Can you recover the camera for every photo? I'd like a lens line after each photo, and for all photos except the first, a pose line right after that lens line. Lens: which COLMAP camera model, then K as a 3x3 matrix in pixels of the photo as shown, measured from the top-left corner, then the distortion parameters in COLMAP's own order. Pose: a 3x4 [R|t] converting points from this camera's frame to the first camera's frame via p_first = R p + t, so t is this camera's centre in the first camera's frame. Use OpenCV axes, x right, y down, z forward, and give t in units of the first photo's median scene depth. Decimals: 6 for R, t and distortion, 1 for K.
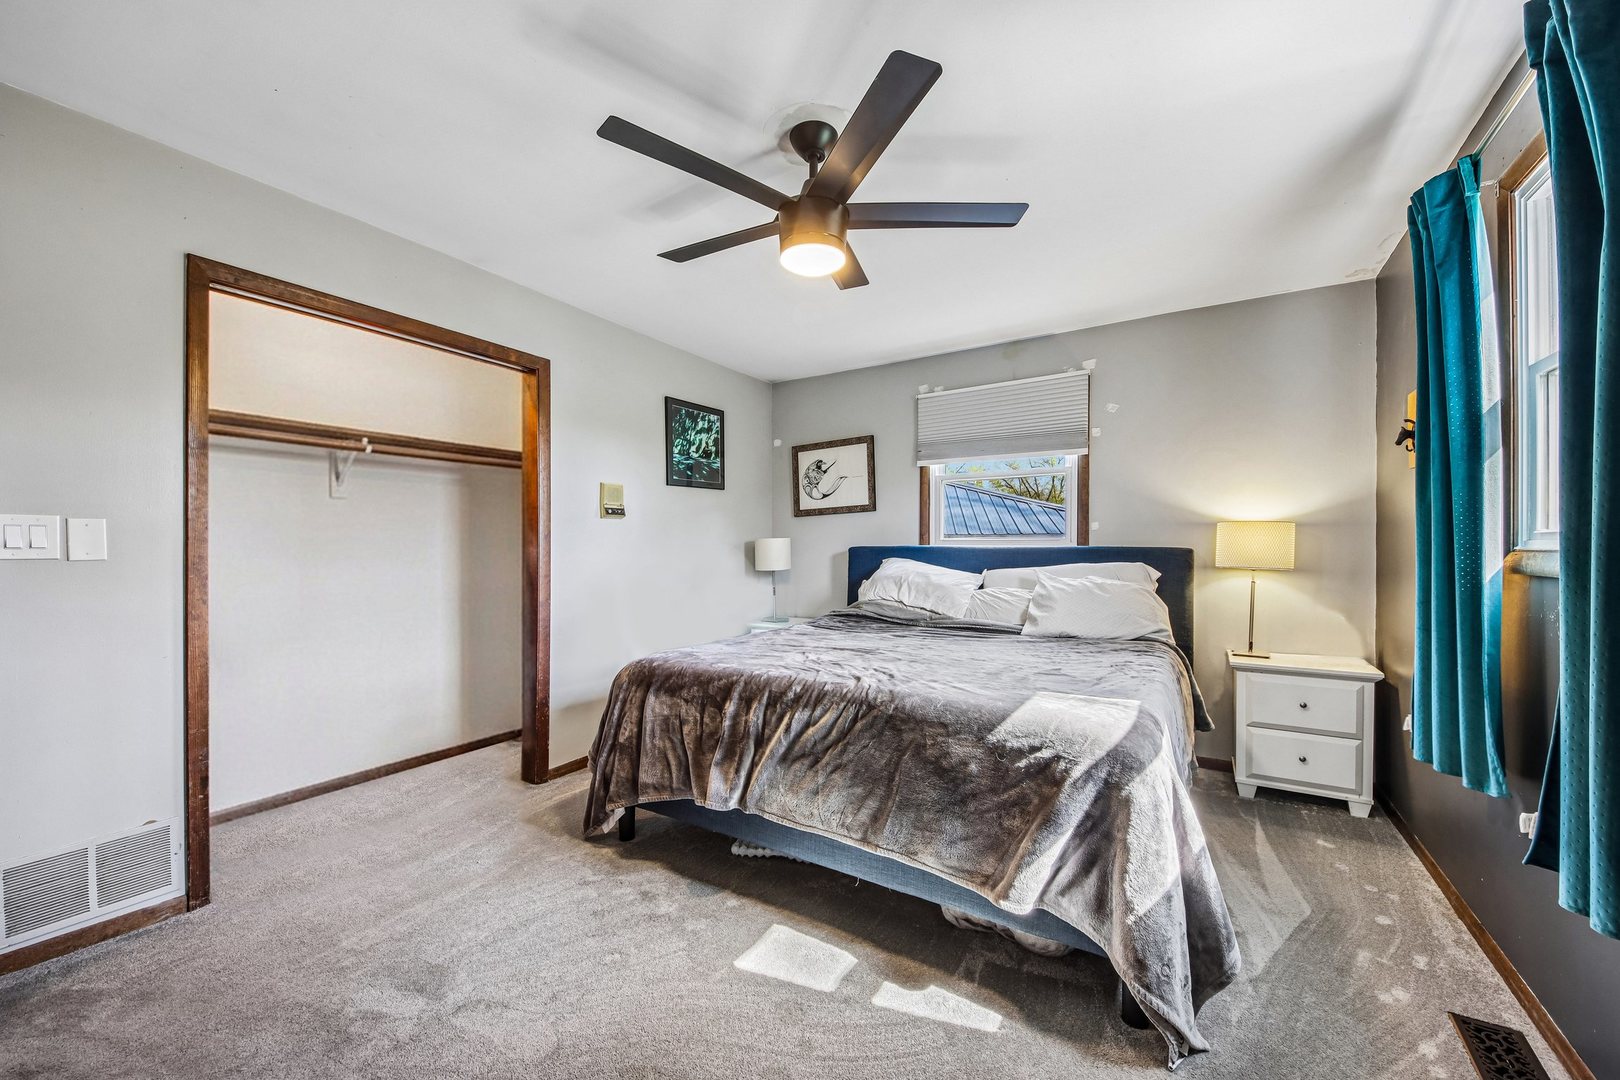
lens RADIAL K [[619.7, 0, 807.1], [0, 619.7, 547.2], [0, 0, 1]] dist [0.001040, -0.000442]
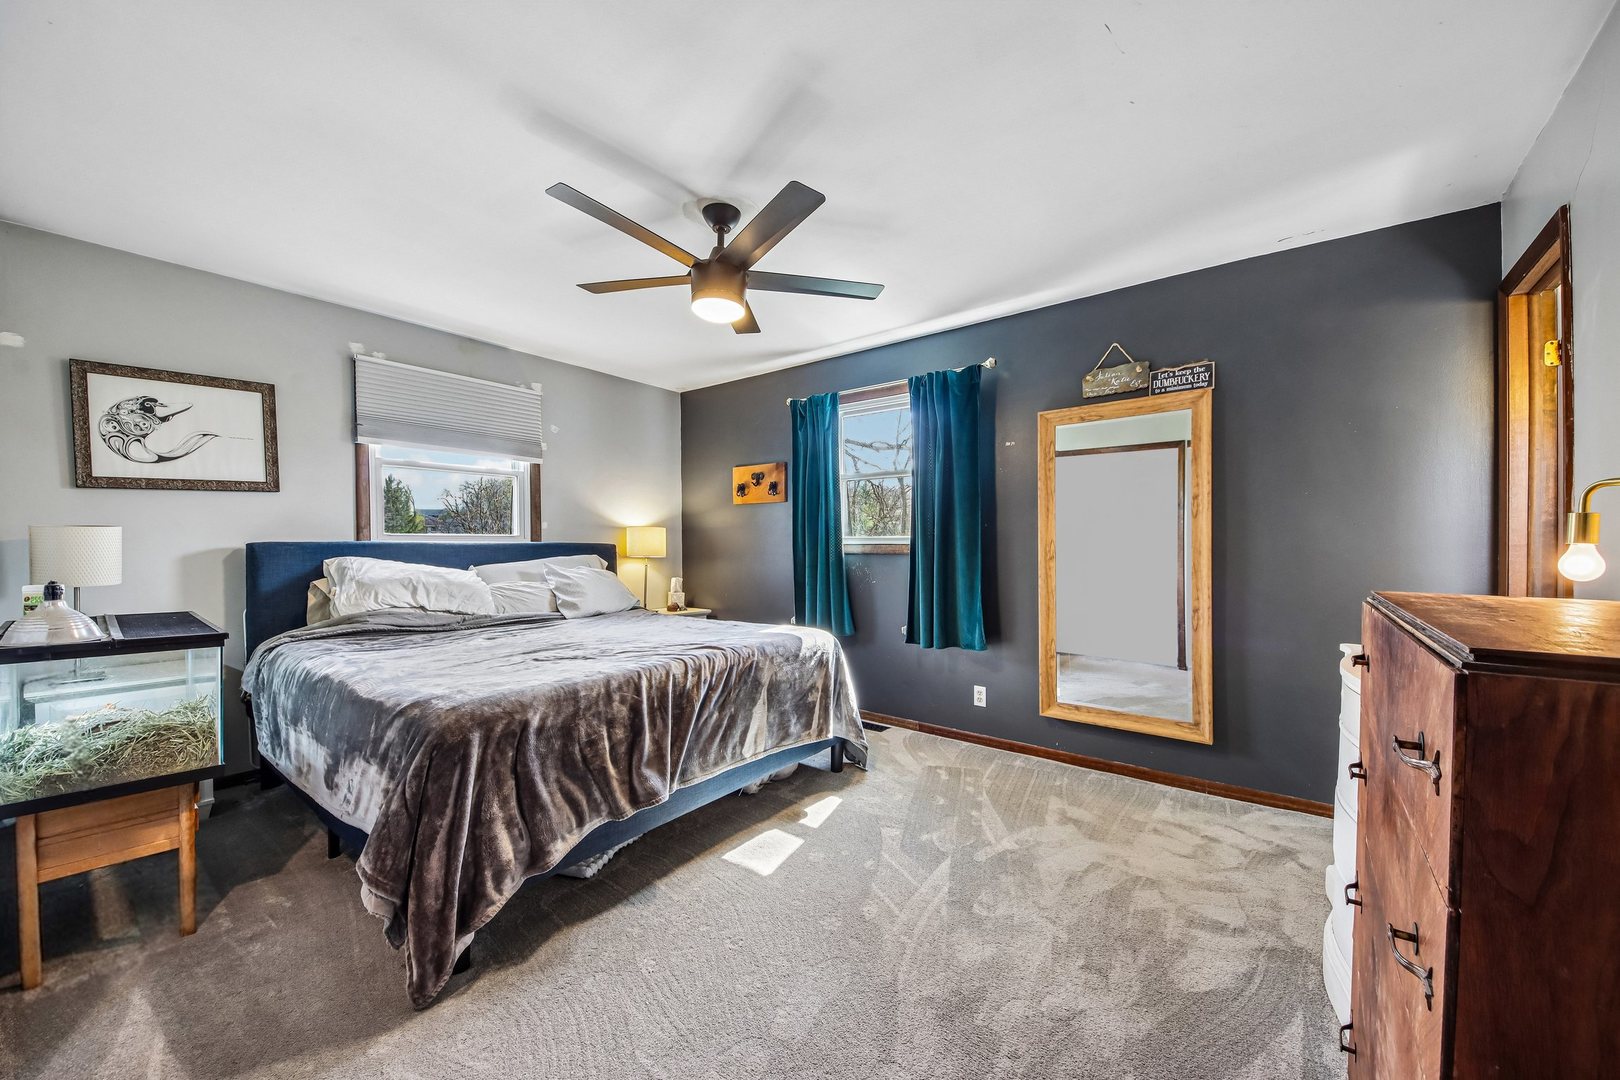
lens RADIAL K [[619.7, 0, 809.7], [0, 619.7, 544.9], [0, 0, 1]] dist [0.001040, -0.000442]
pose [[0.077515, -0.000779, 0.996991, -0.589463], [-0.000370, 1.000000, 0.000810, 0.001440], [-0.996991, -0.000432, 0.077515, 0.352439]]
